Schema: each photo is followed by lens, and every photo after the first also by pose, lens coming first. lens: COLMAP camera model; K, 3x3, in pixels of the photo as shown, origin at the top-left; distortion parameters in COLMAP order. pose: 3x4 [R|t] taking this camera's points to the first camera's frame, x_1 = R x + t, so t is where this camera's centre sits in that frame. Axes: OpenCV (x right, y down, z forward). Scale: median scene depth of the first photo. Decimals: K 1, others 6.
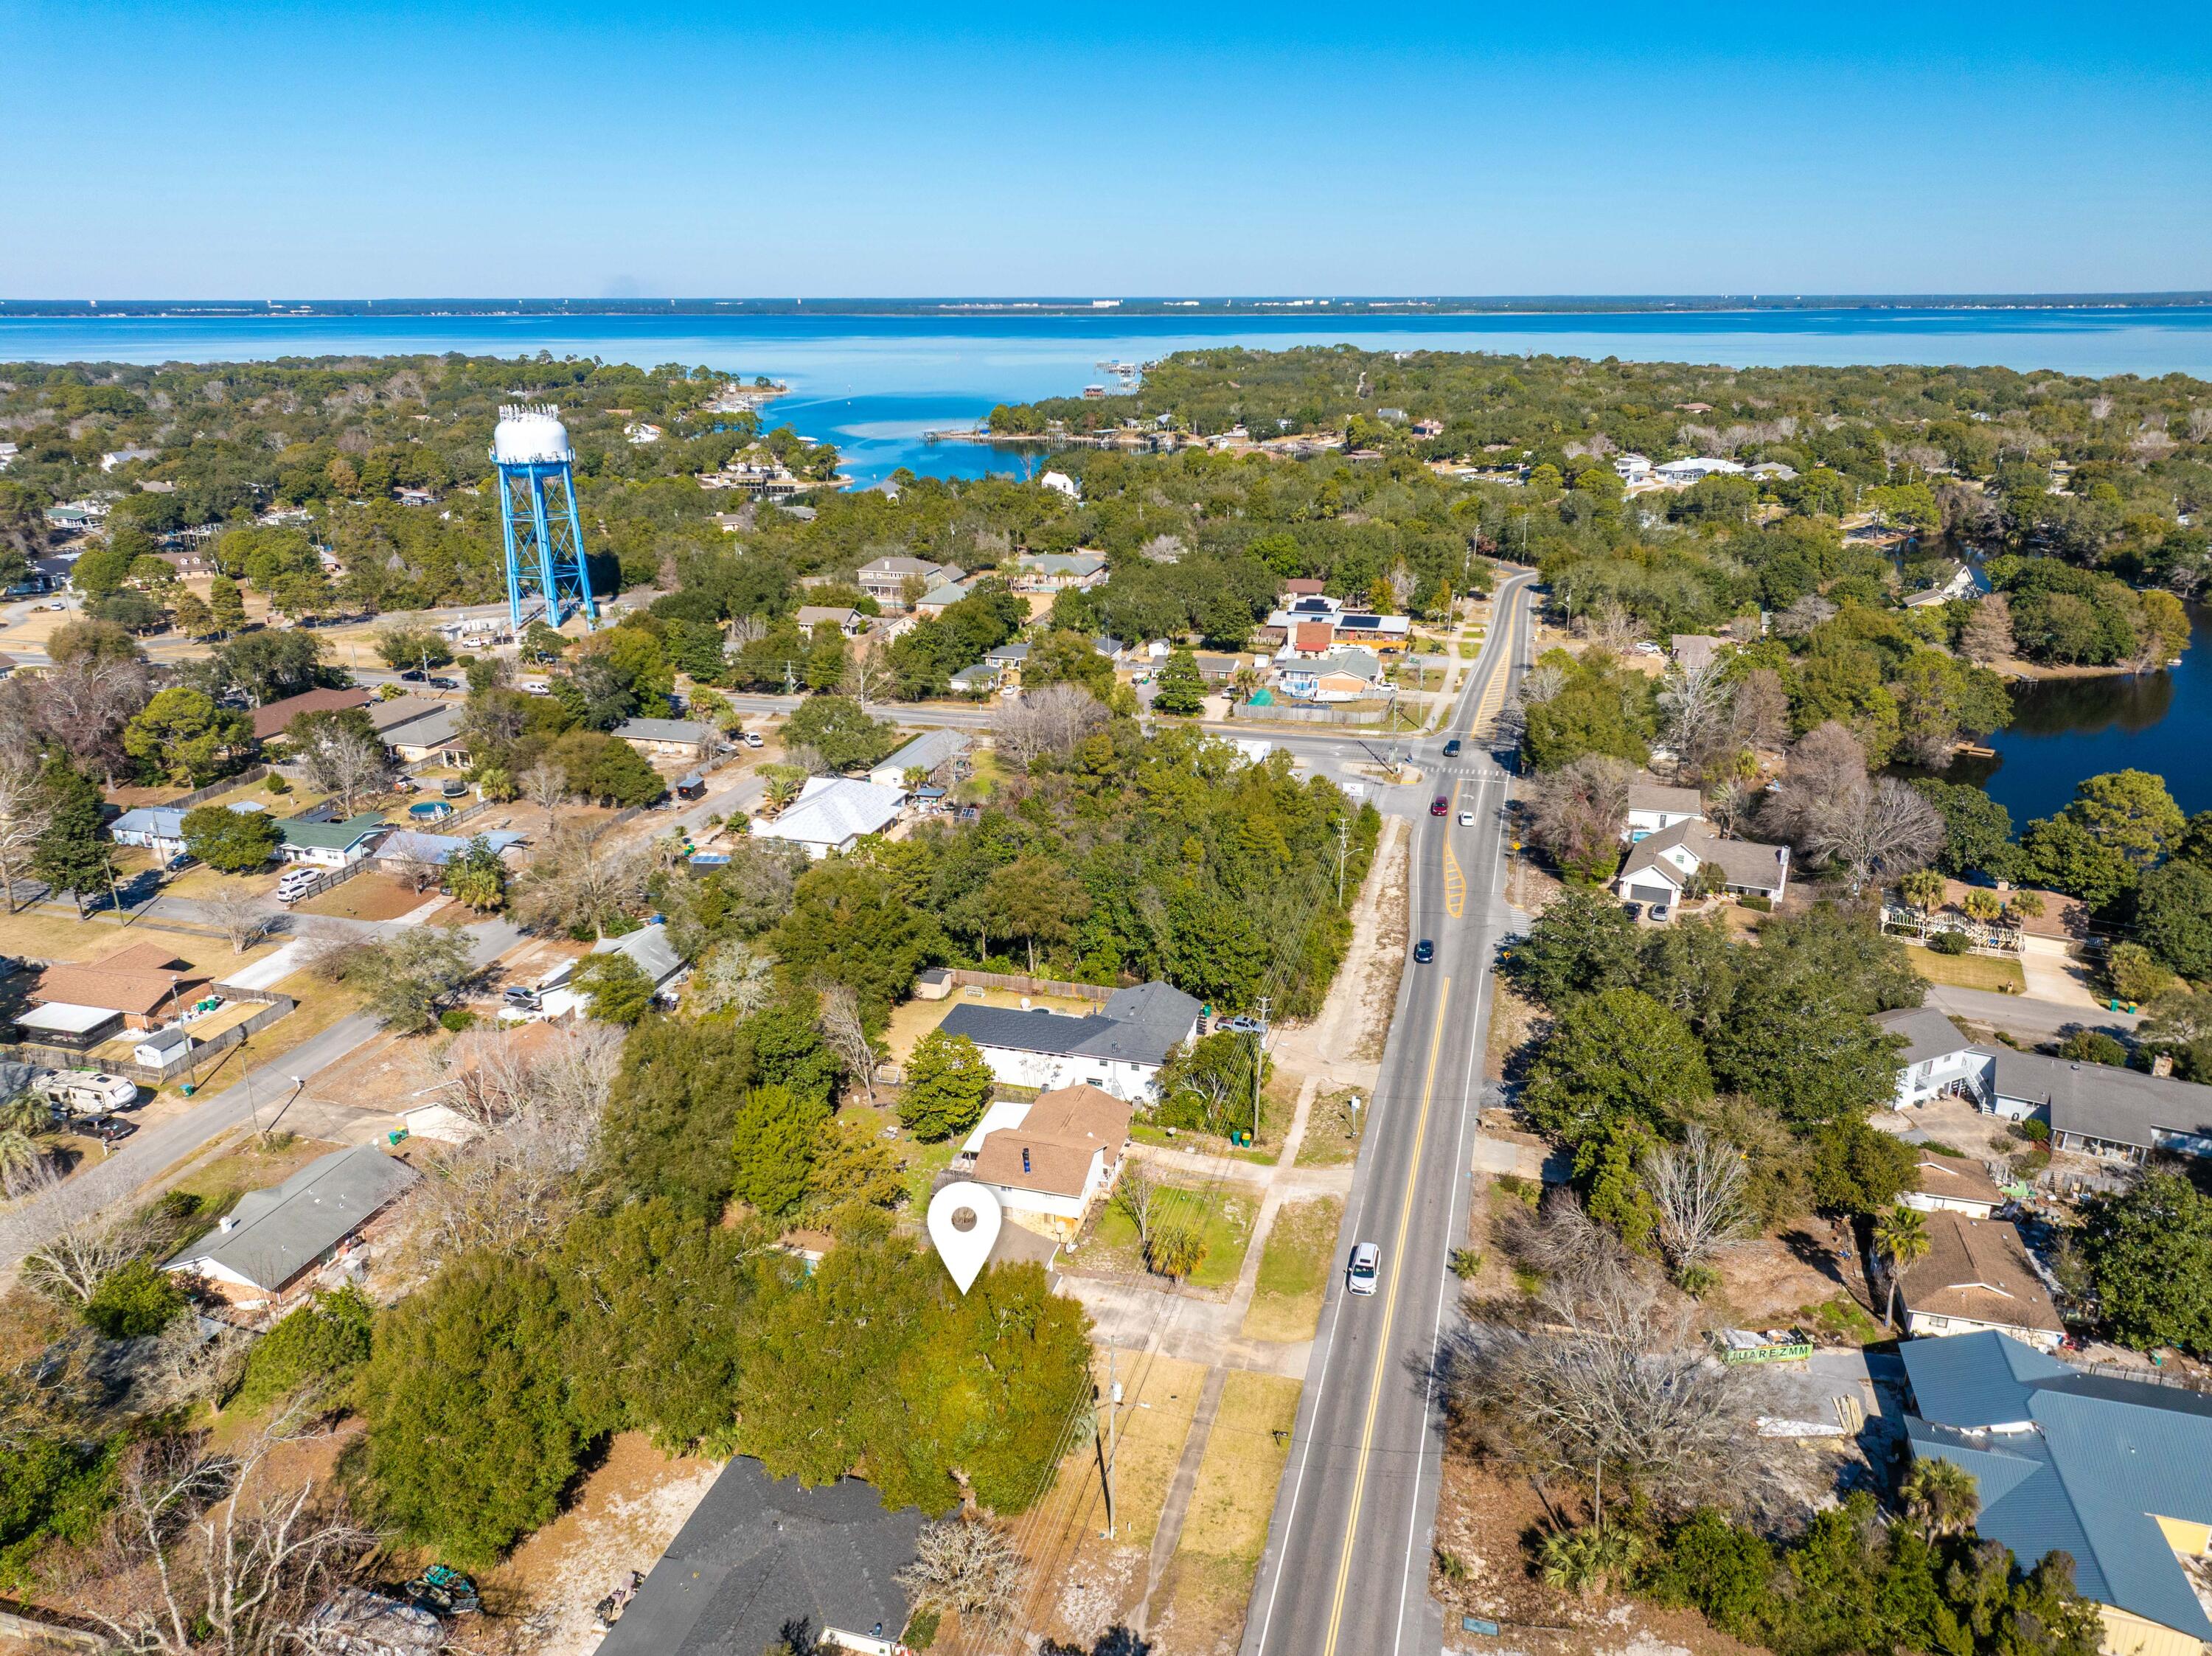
lens RADIAL K [[1529.0, 0, 1109.1], [0, 1529.0, 835.4], [0, 0, 1]] dist [0.008349, -0.006874]
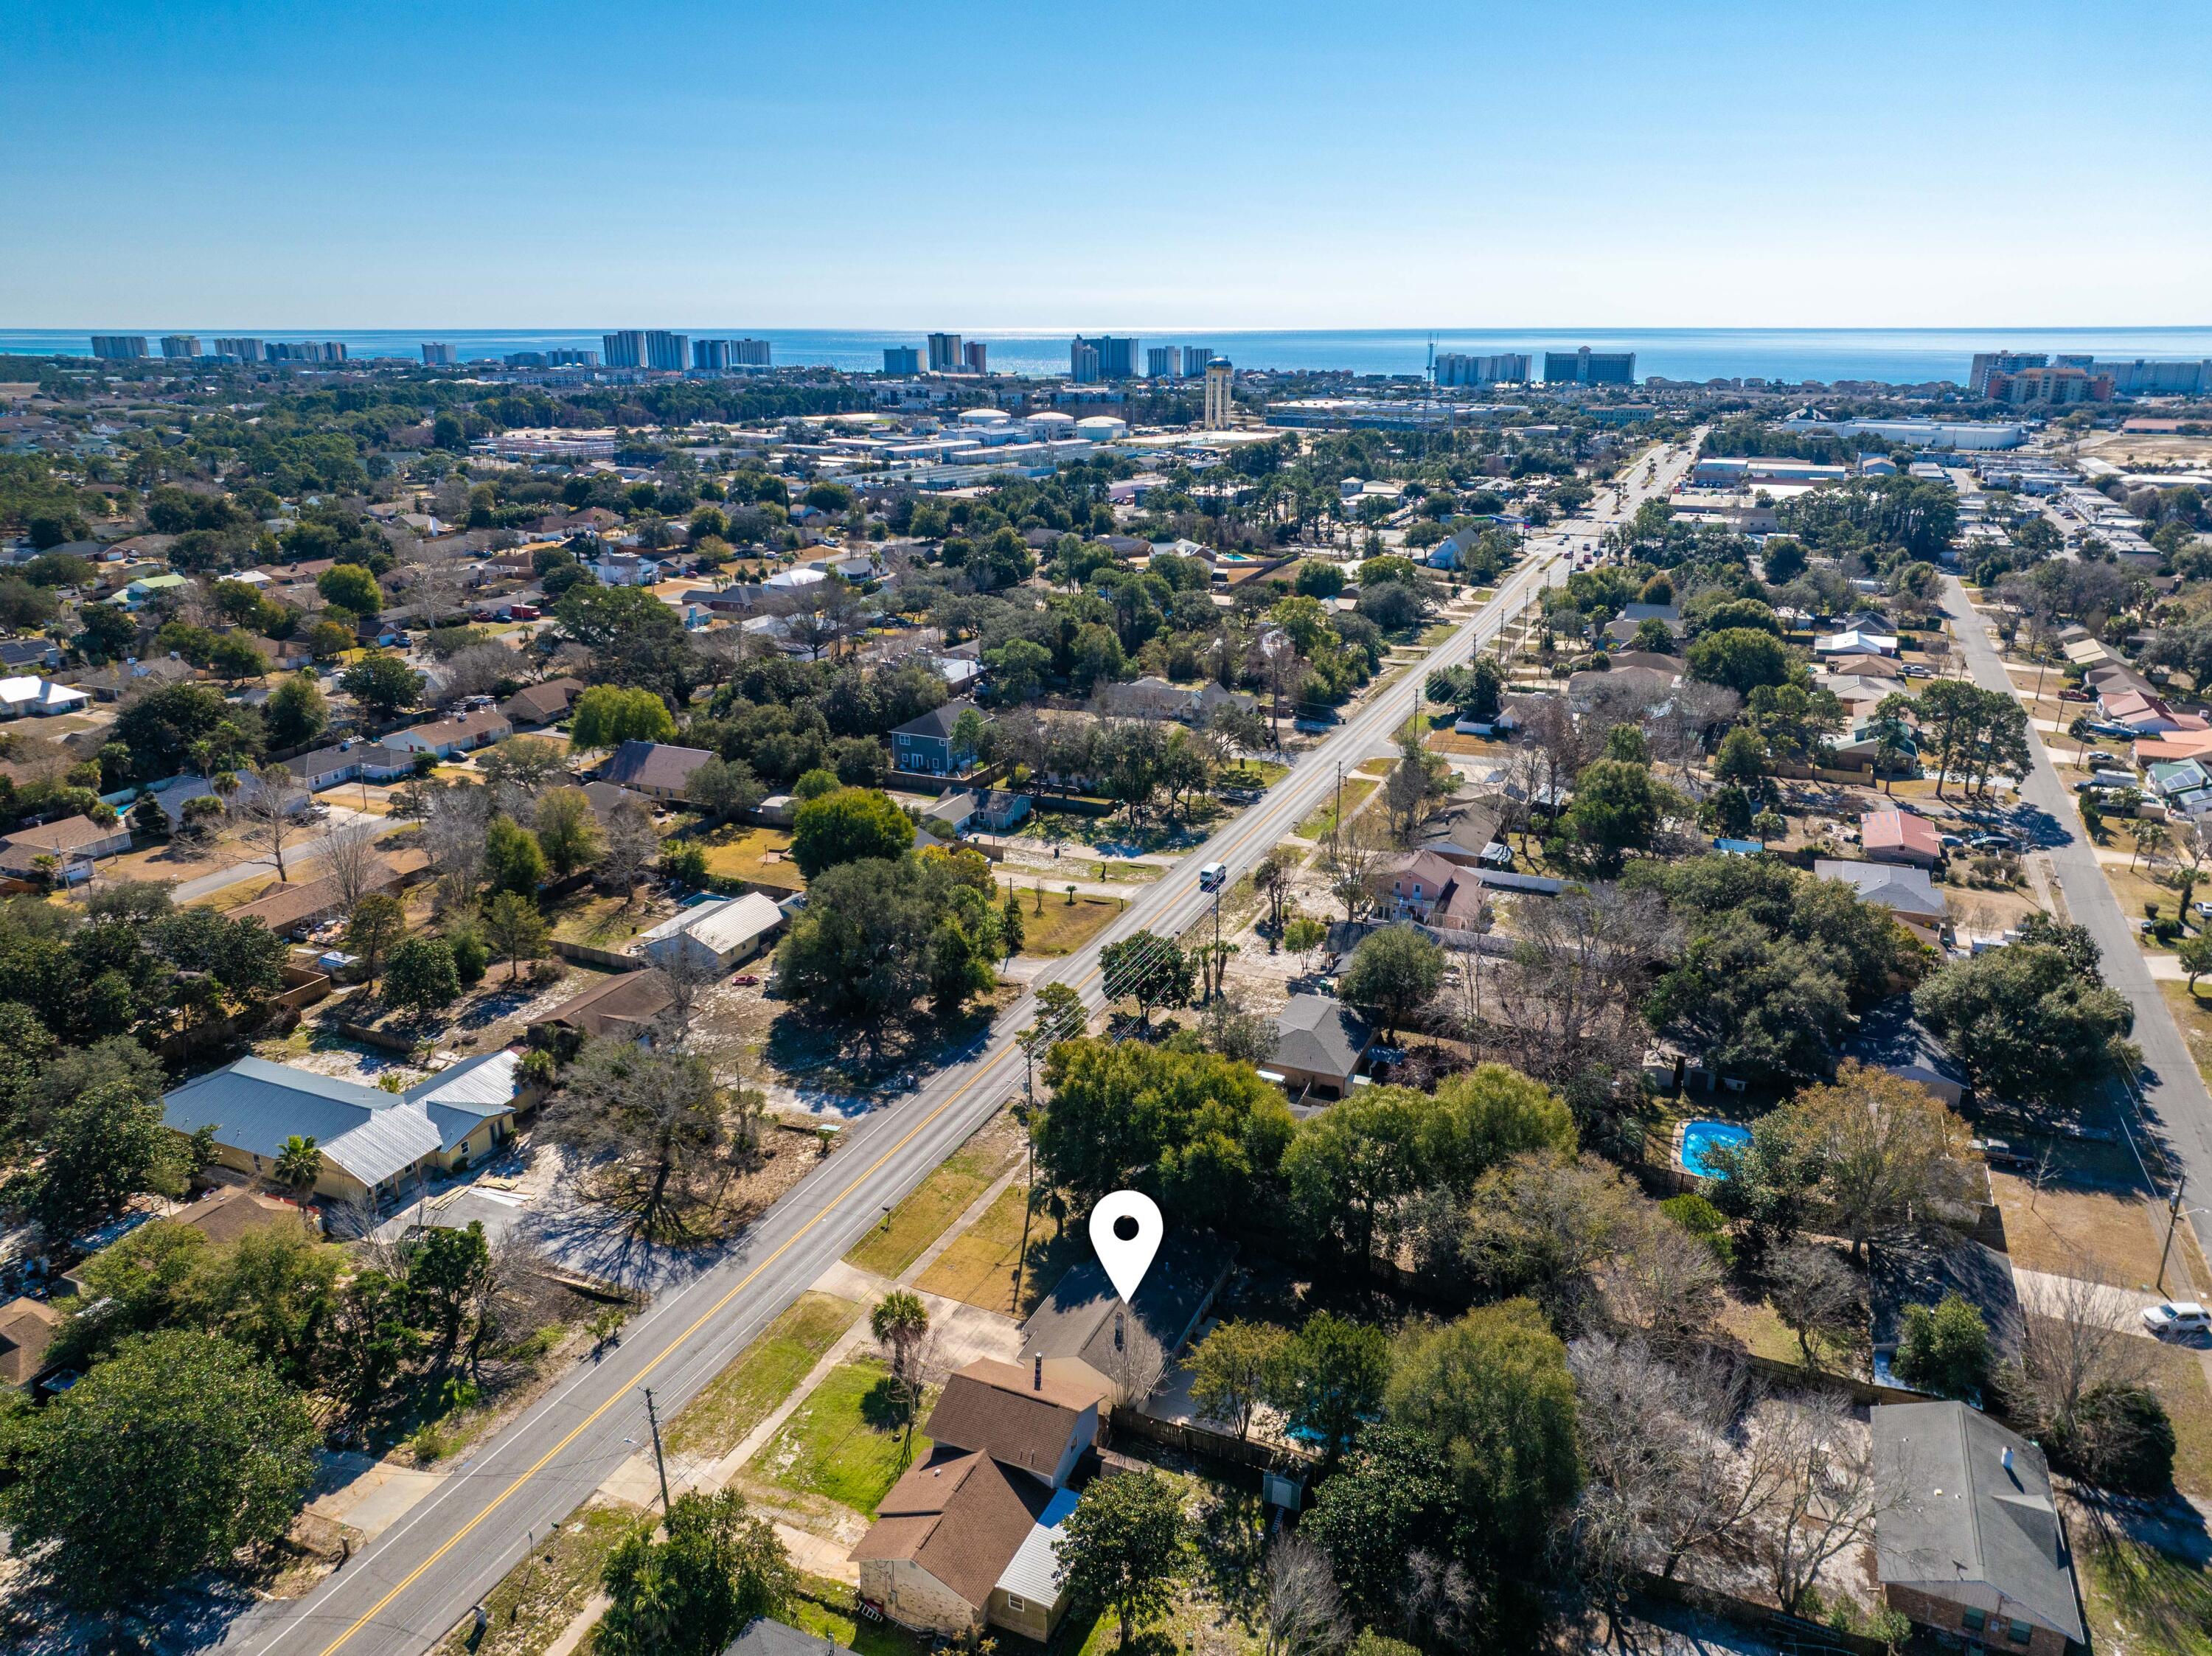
lens RADIAL K [[1529.0, 0, 1109.1], [0, 1529.0, 835.4], [0, 0, 1]] dist [0.008349, -0.006874]
pose [[-0.989890, -0.042485, 0.135323, -0.099615], [0.048935, 0.793206, 0.606984, -0.271077], [-0.133127, 0.607470, -0.783108, 0.767340]]
